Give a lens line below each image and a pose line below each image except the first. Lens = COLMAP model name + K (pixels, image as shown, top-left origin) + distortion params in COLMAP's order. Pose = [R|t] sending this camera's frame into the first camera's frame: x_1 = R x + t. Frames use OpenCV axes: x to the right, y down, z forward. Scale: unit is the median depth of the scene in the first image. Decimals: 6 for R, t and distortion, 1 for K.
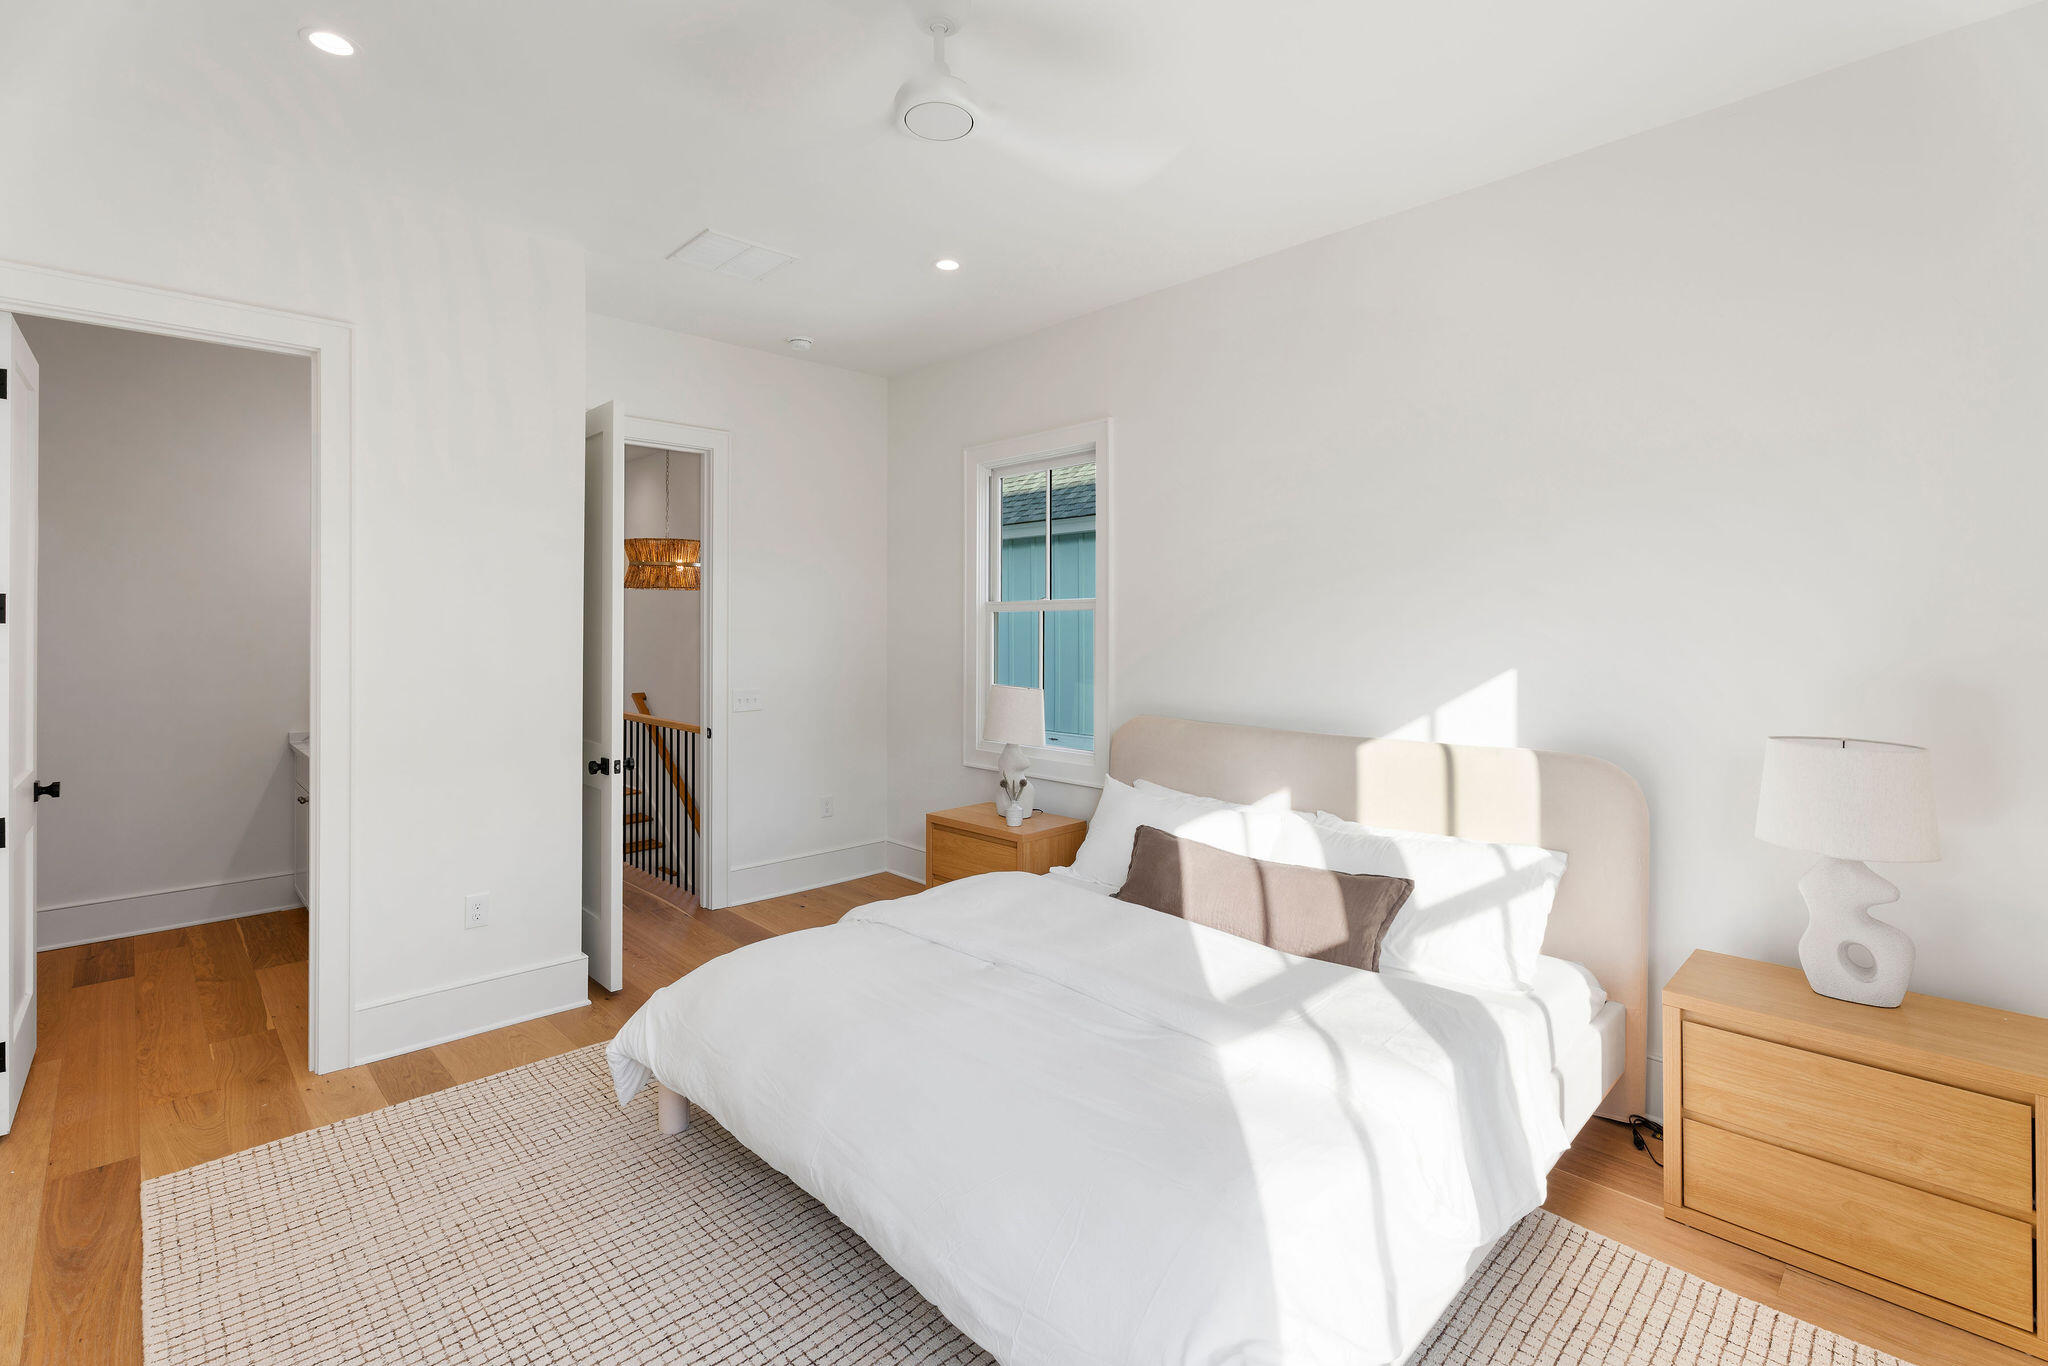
lens RADIAL K [[916.9, 0, 1022.7], [0, 916.9, 630.6], [0, 0, 1]] dist [0.000983, -0.000028]
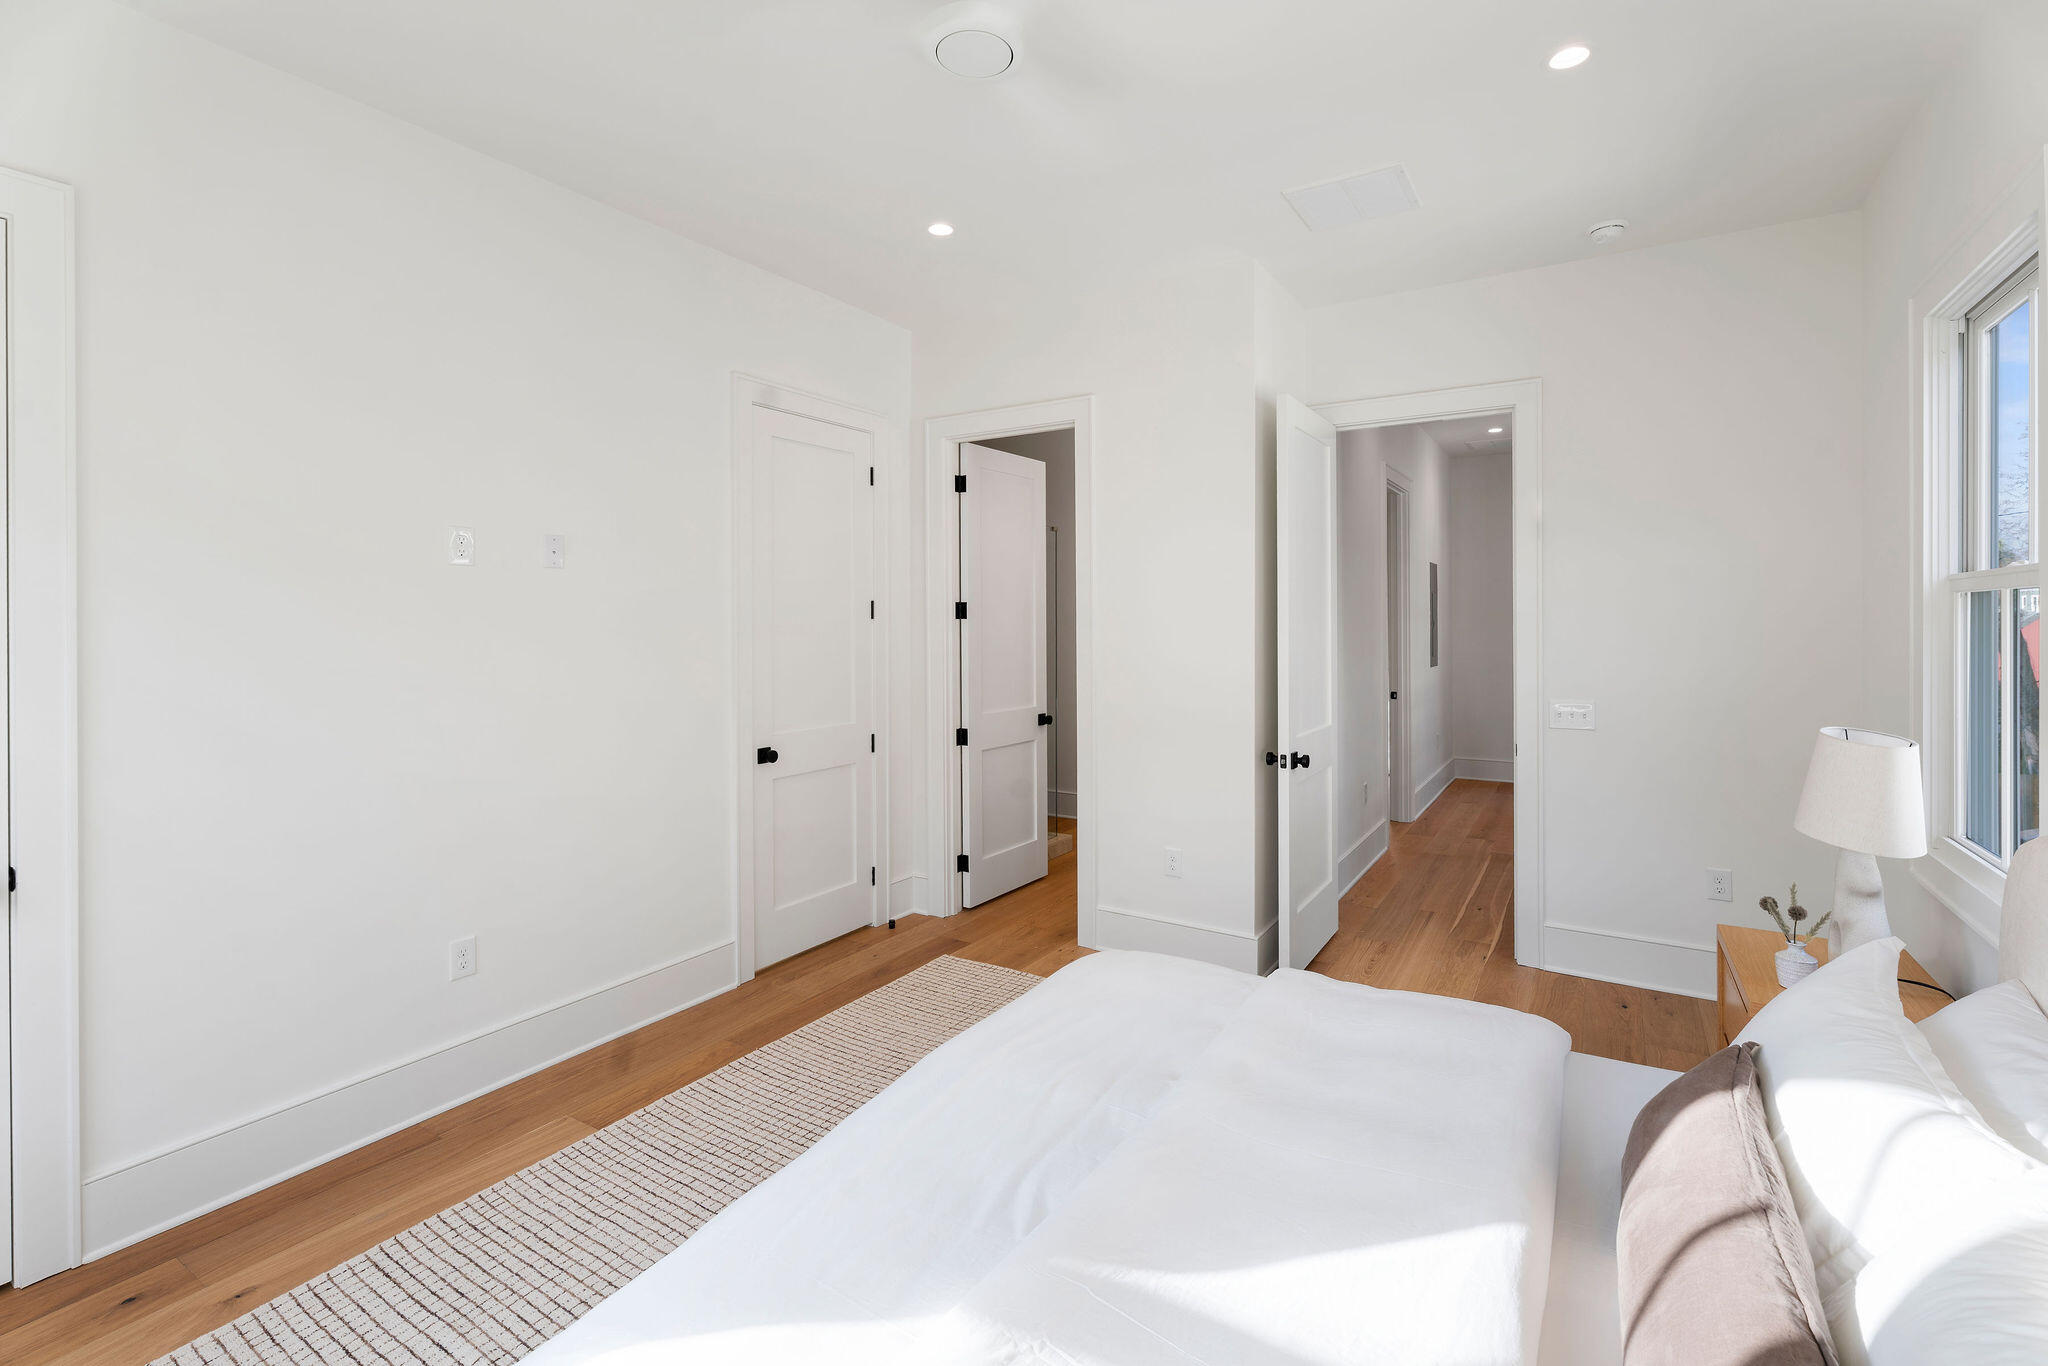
lens RADIAL K [[916.9, 0, 1022.7], [0, 916.9, 630.6], [0, 0, 1]] dist [0.000983, -0.000028]
pose [[0.249771, 0.010413, -0.968249, 0.655070], [0.003278, 0.999927, 0.011600, -0.010352], [0.968299, -0.006071, 0.249719, 0.682223]]
